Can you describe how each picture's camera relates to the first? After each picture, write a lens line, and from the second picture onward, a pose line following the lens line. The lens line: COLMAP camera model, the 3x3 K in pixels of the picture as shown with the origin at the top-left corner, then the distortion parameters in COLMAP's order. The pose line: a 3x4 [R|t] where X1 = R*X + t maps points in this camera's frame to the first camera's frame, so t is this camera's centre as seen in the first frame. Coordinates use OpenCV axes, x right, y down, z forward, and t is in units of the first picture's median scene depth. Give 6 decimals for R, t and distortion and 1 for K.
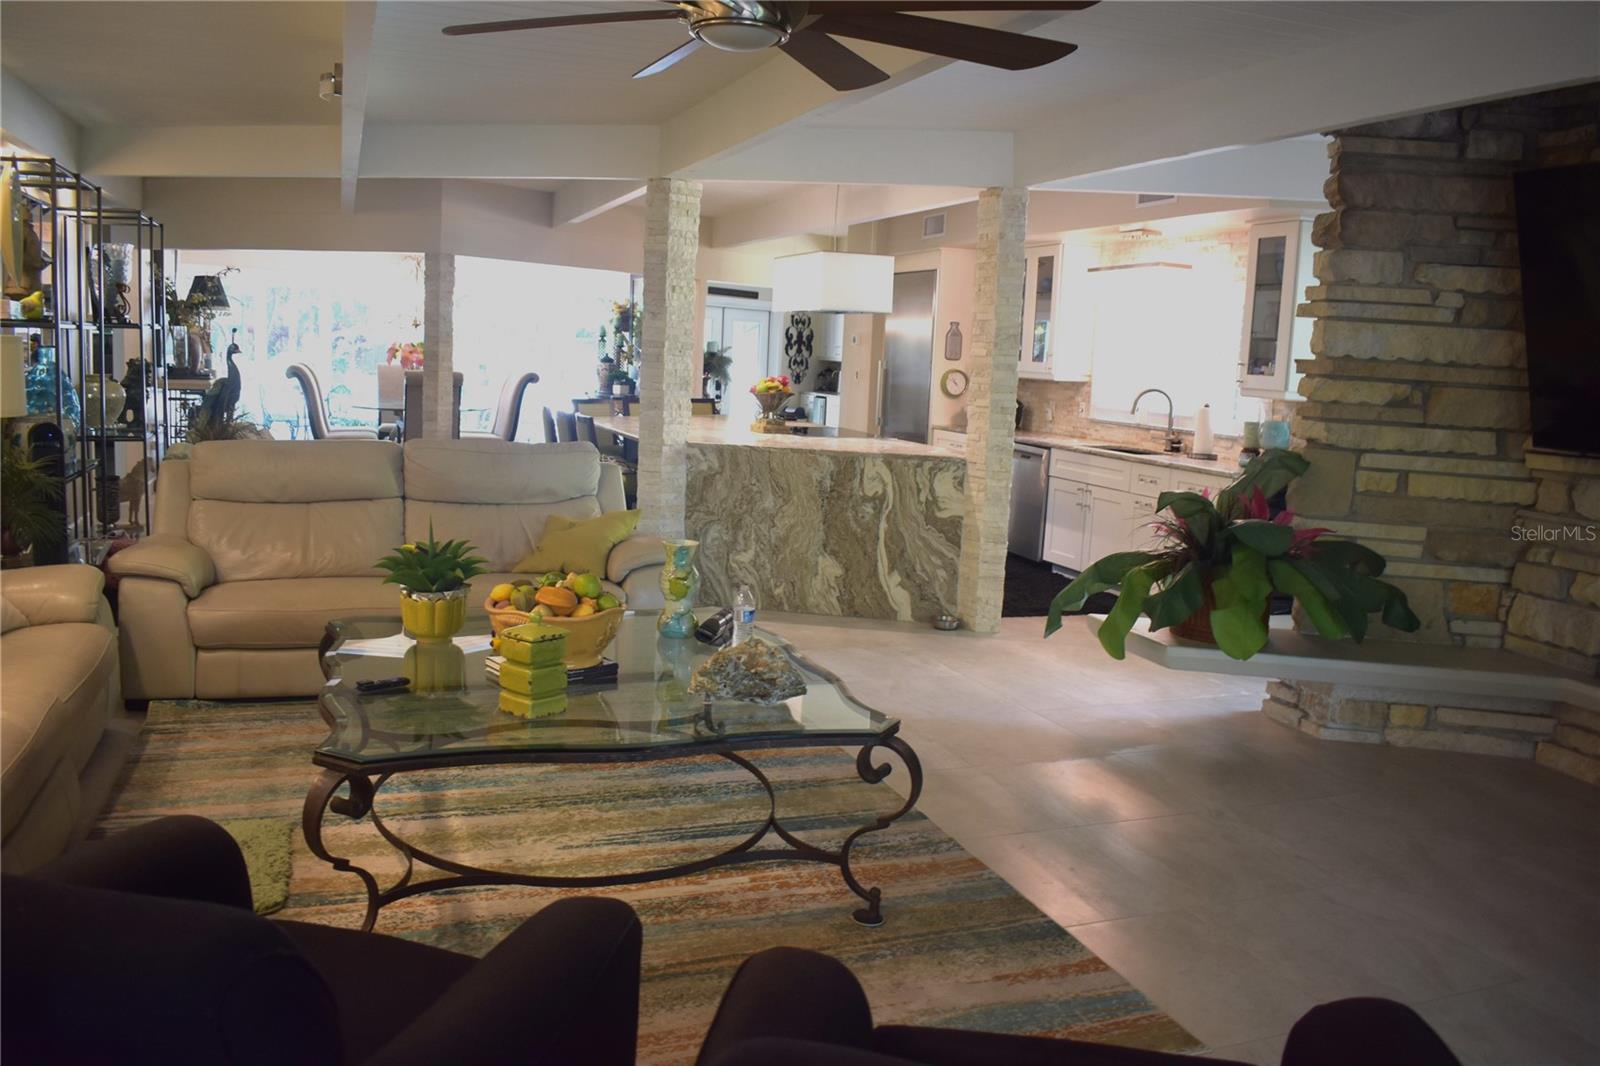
lens RADIAL K [[1250.8, 0, 796.1], [0, 1250.8, 526.3], [0, 0, 1]] dist [-0.090712, 0.010269]
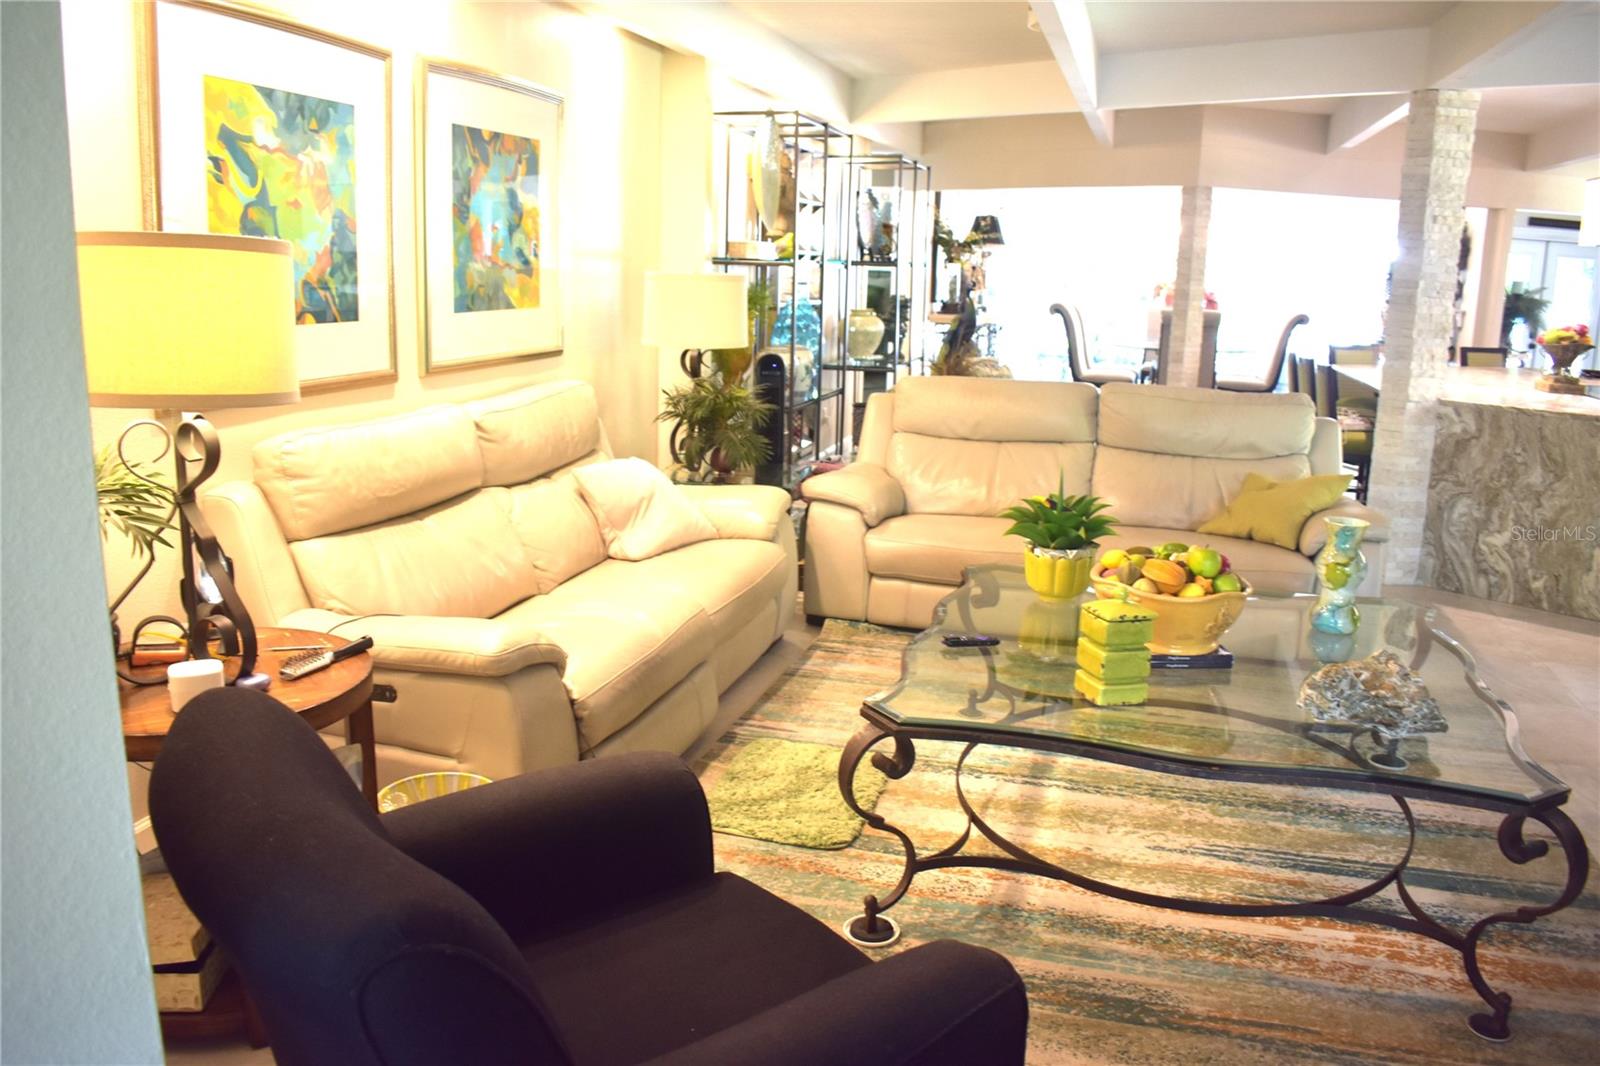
lens RADIAL K [[1250.8, 0, 796.1], [0, 1250.8, 526.3], [0, 0, 1]] dist [-0.090712, 0.010269]
pose [[0.808874, 0.100642, -0.579304, 0.066562], [-0.071556, 0.994768, 0.072907, -0.013506], [0.583611, -0.017520, 0.811844, 0.084057]]
